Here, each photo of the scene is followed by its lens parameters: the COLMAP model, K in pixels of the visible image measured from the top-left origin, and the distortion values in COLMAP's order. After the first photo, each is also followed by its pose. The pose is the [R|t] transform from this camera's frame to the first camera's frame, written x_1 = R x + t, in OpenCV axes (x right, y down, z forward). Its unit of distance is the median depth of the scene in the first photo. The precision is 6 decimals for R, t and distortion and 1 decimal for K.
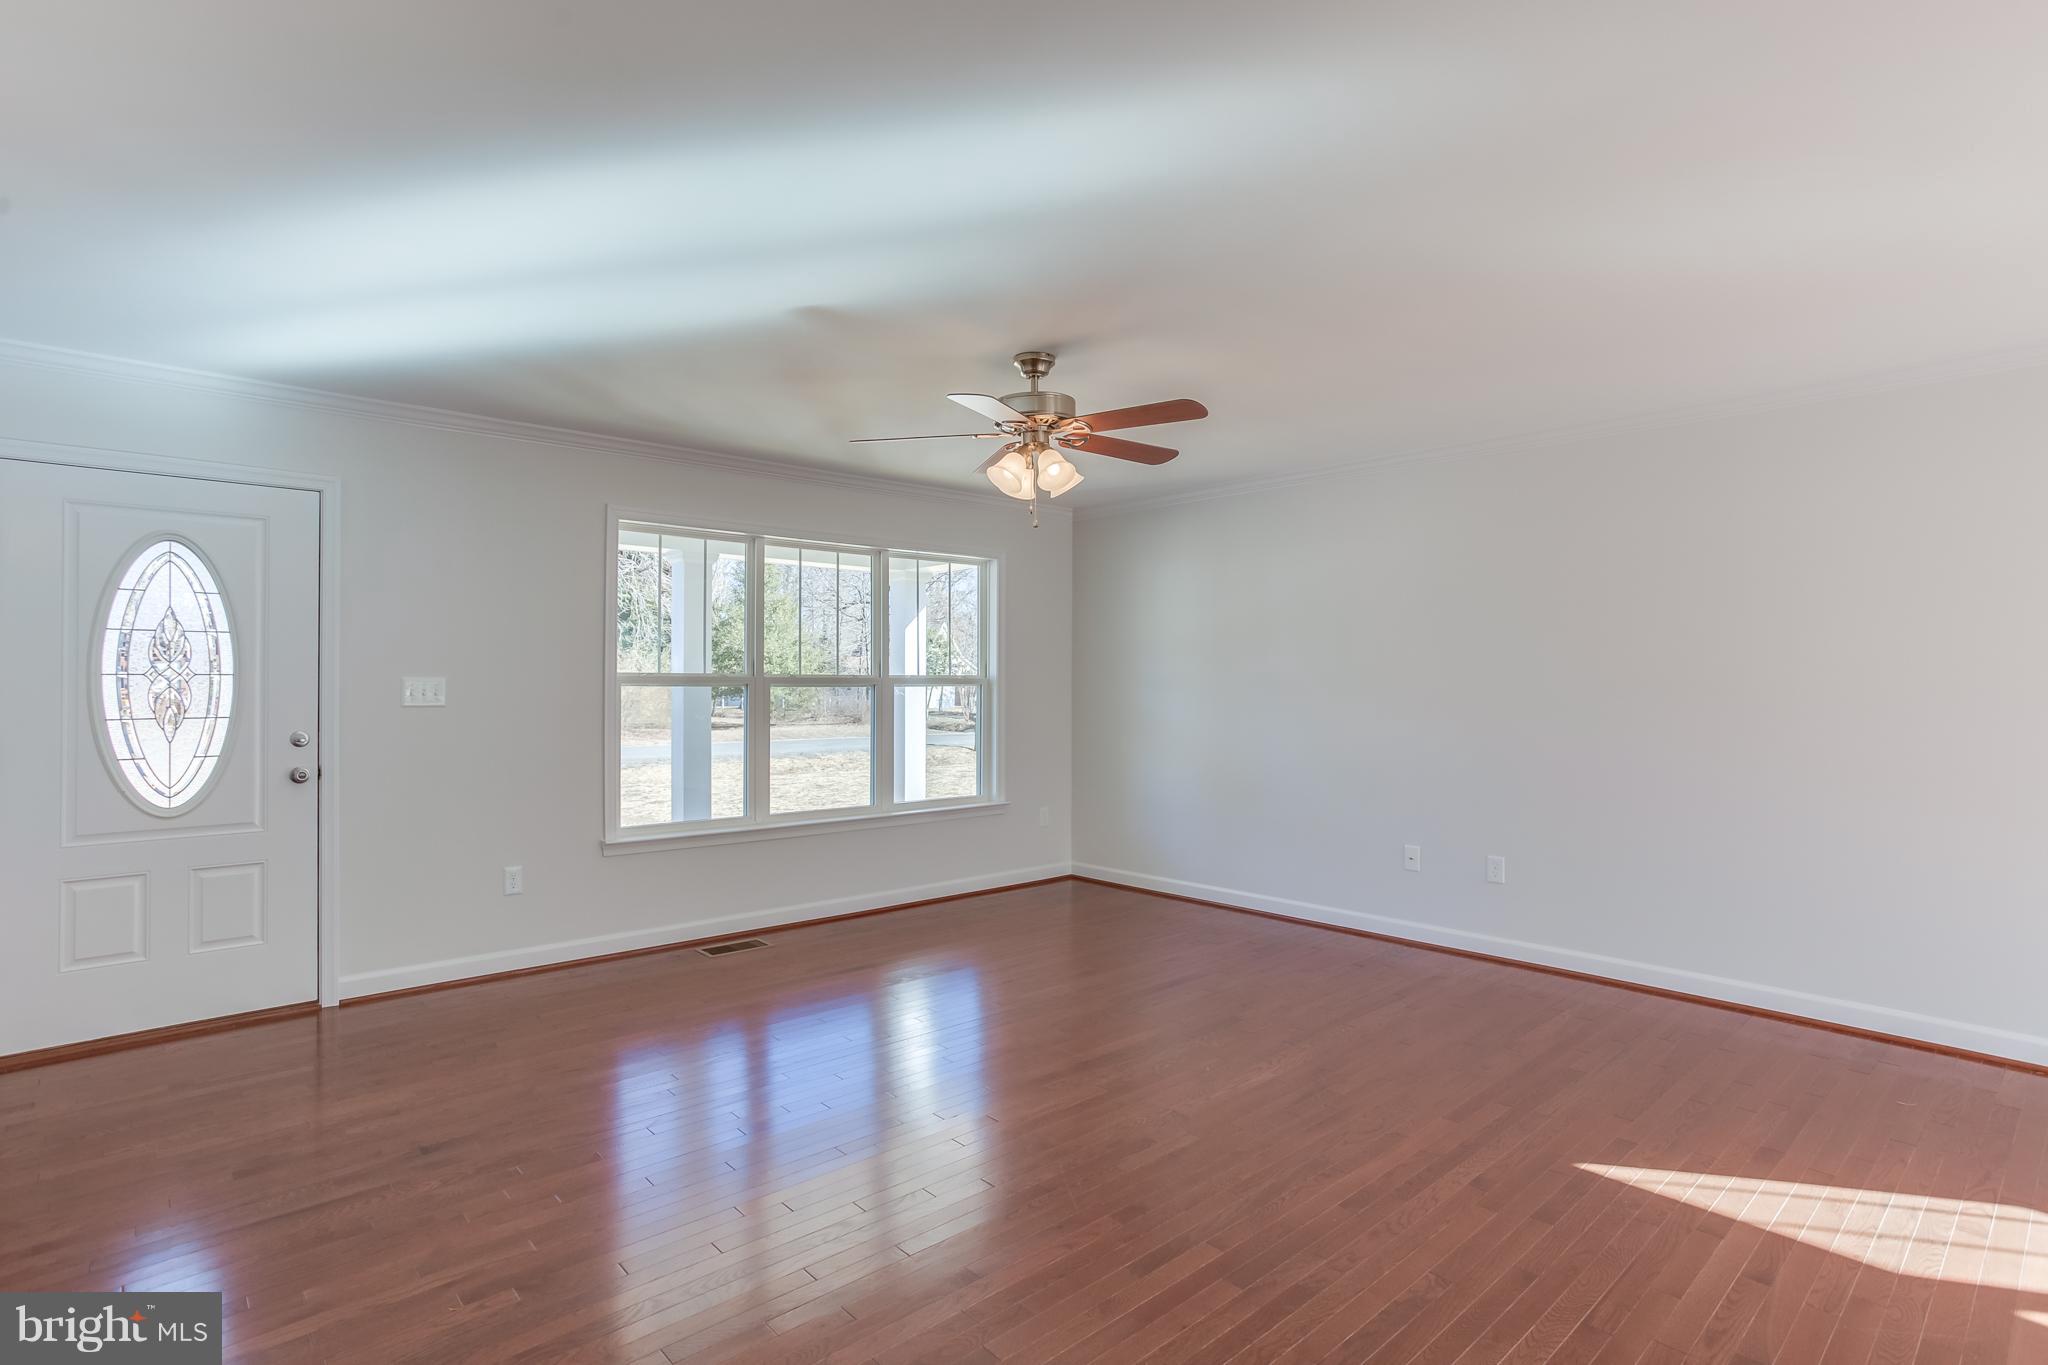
lens RADIAL K [[1026.6, 0, 1023.0], [0, 1026.6, 697.7], [0, 0, 1]] dist [-0.047513, 0.000138]
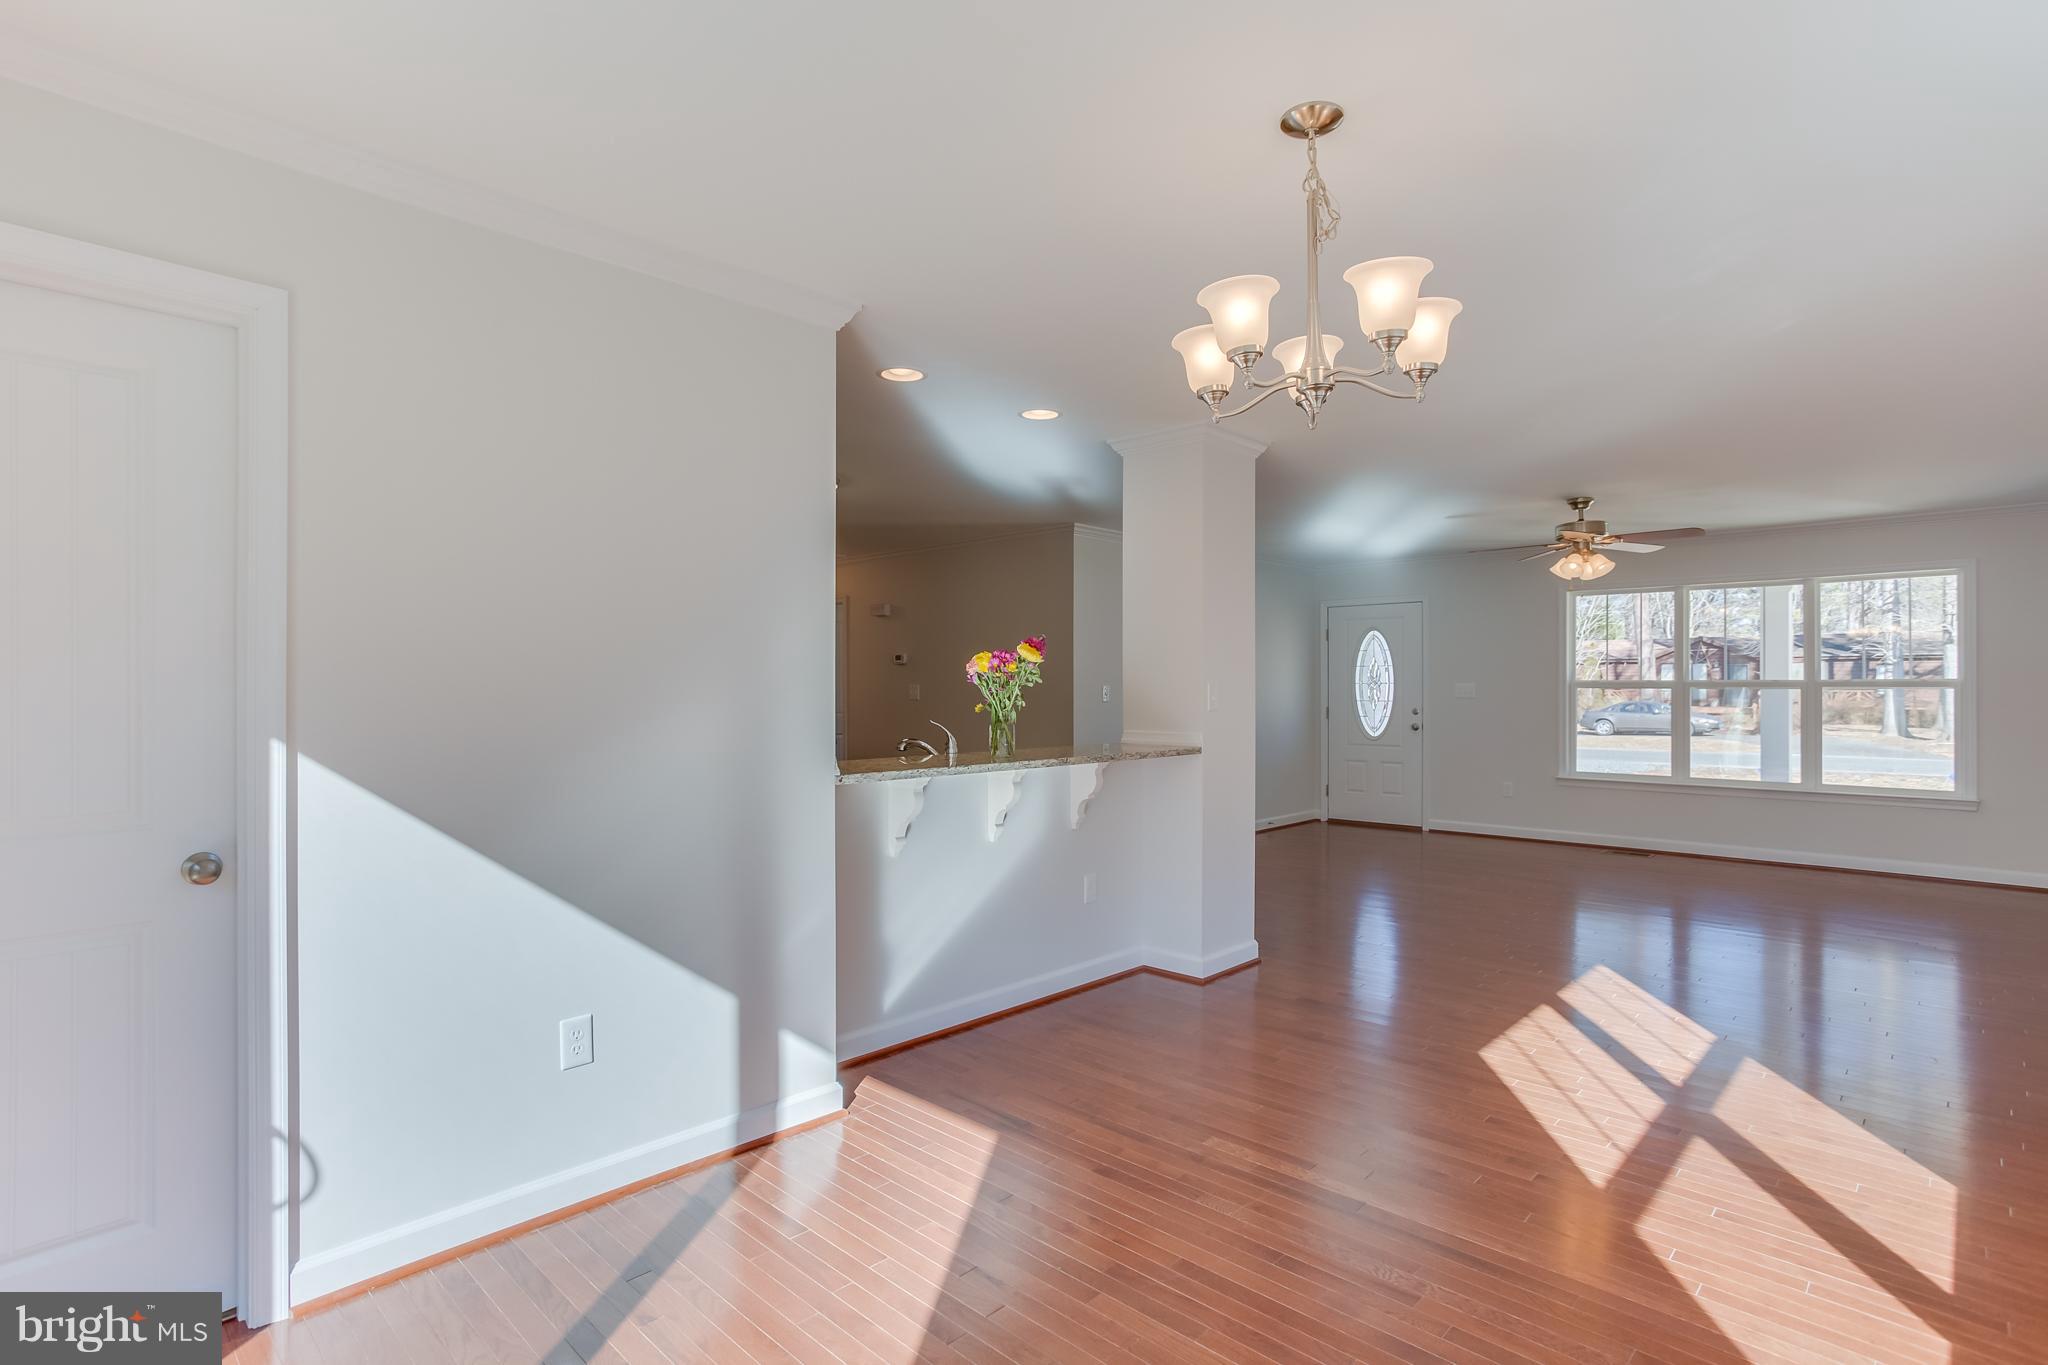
lens RADIAL K [[1044.5, 0, 1064.8], [0, 1044.5, 695.2], [0, 0, 1]] dist [0.000566, 0.039144]
pose [[0.092727, 0.009186, -0.995649, 1.594810], [-0.009561, 0.999920, 0.008335, -0.007476], [0.995646, 0.008746, 0.092807, -0.033384]]
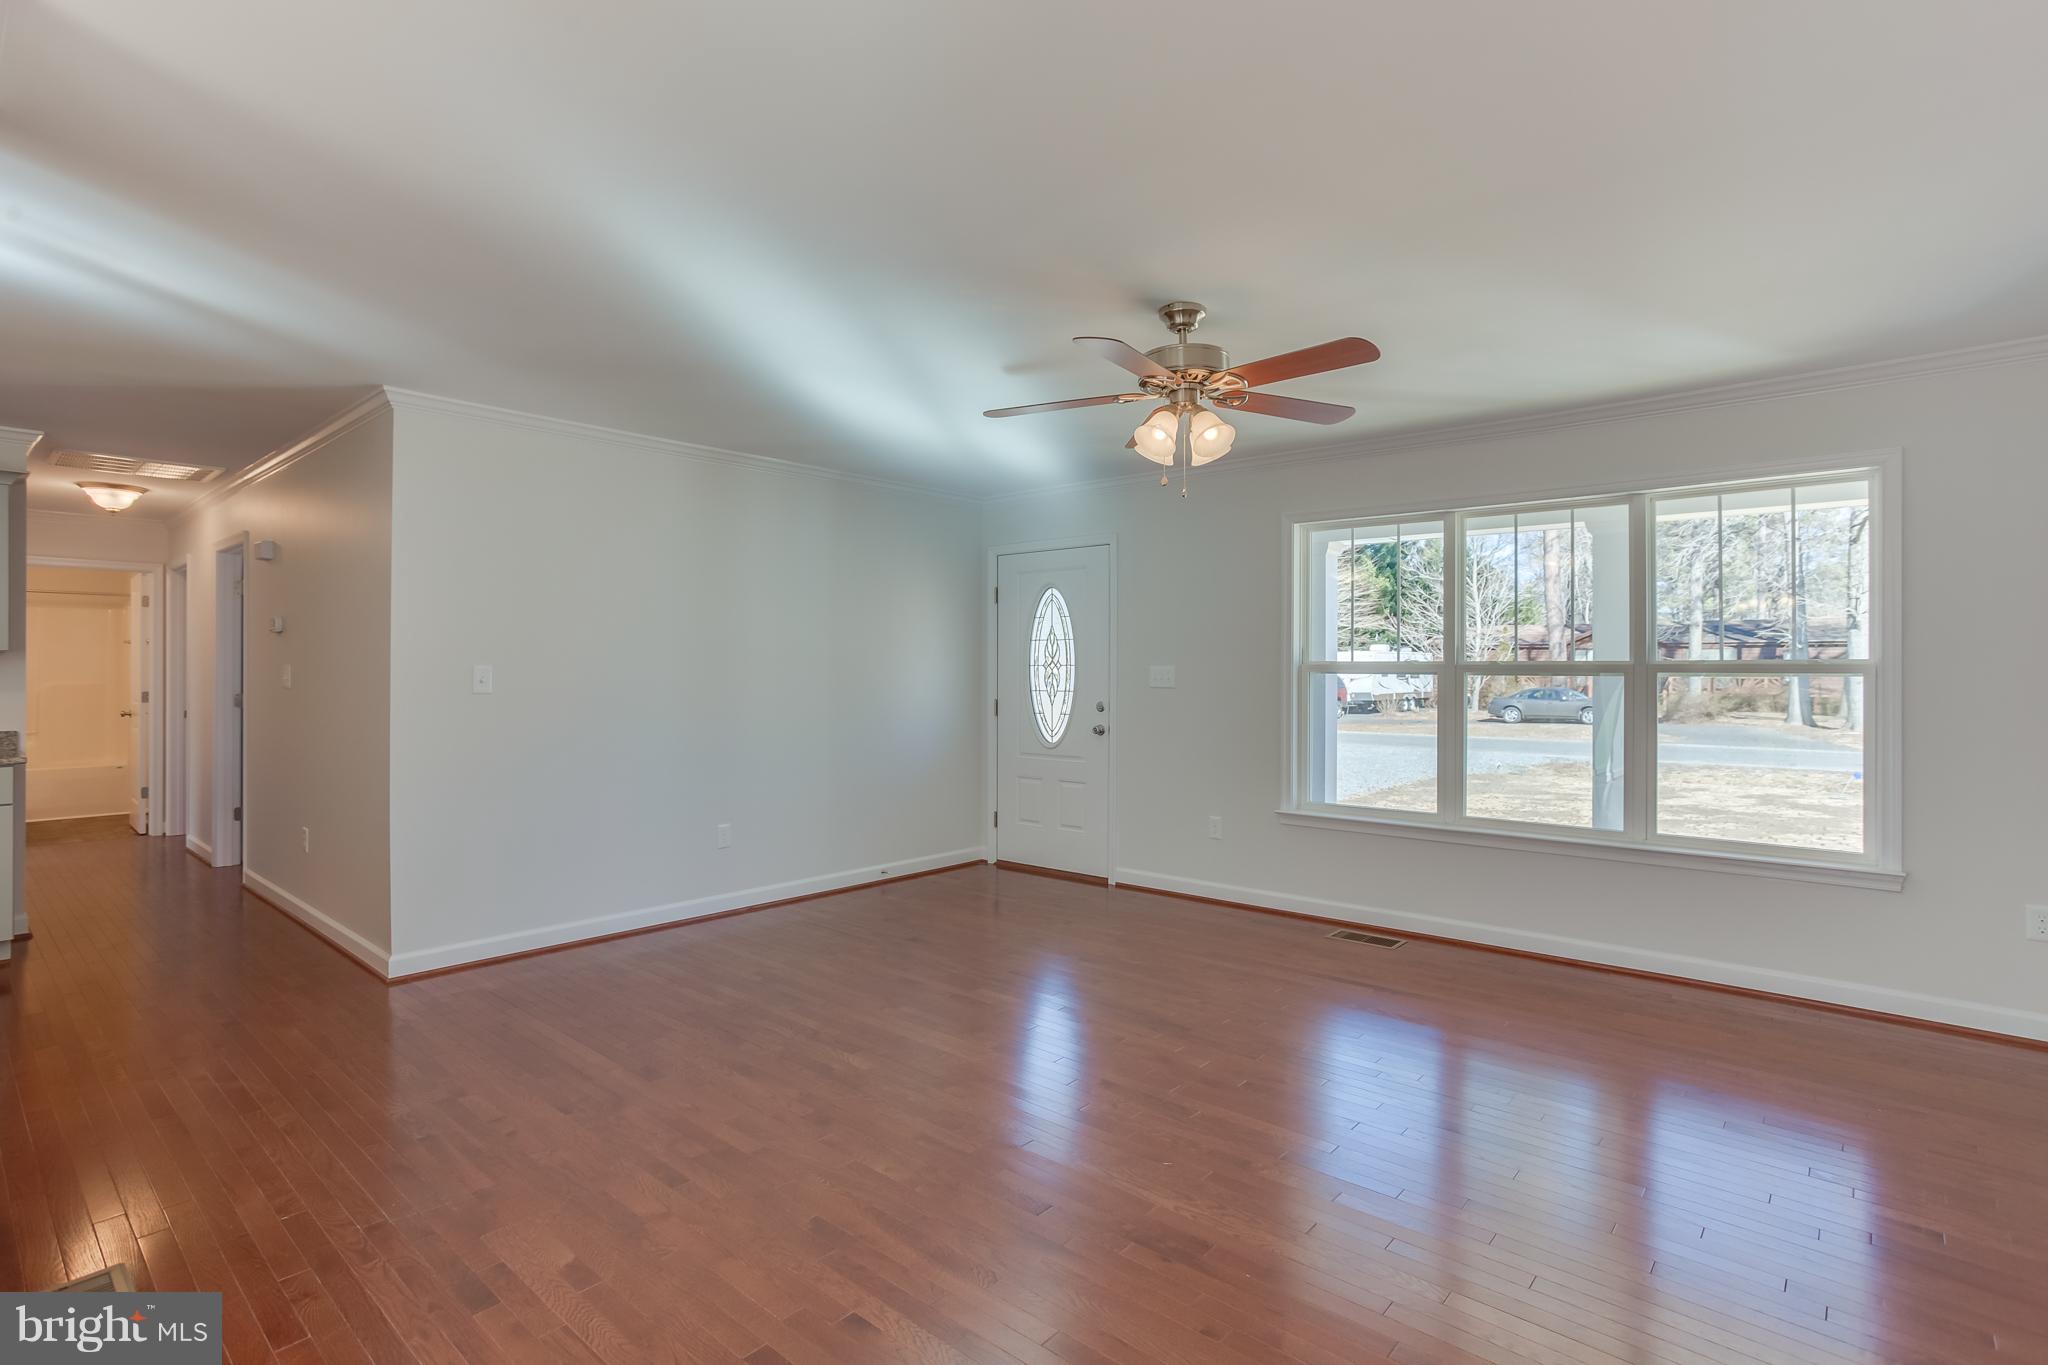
lens RADIAL K [[1024.9, 0, 1024.0], [0, 1024.9, 682.5], [0, 0, 1]] dist [-0.047235, 0.050024]
pose [[0.101554, 0.013707, -0.994736, 0.844473], [-0.014026, 0.999825, 0.012345, -0.014450], [0.994731, 0.012698, 0.101729, 0.712822]]
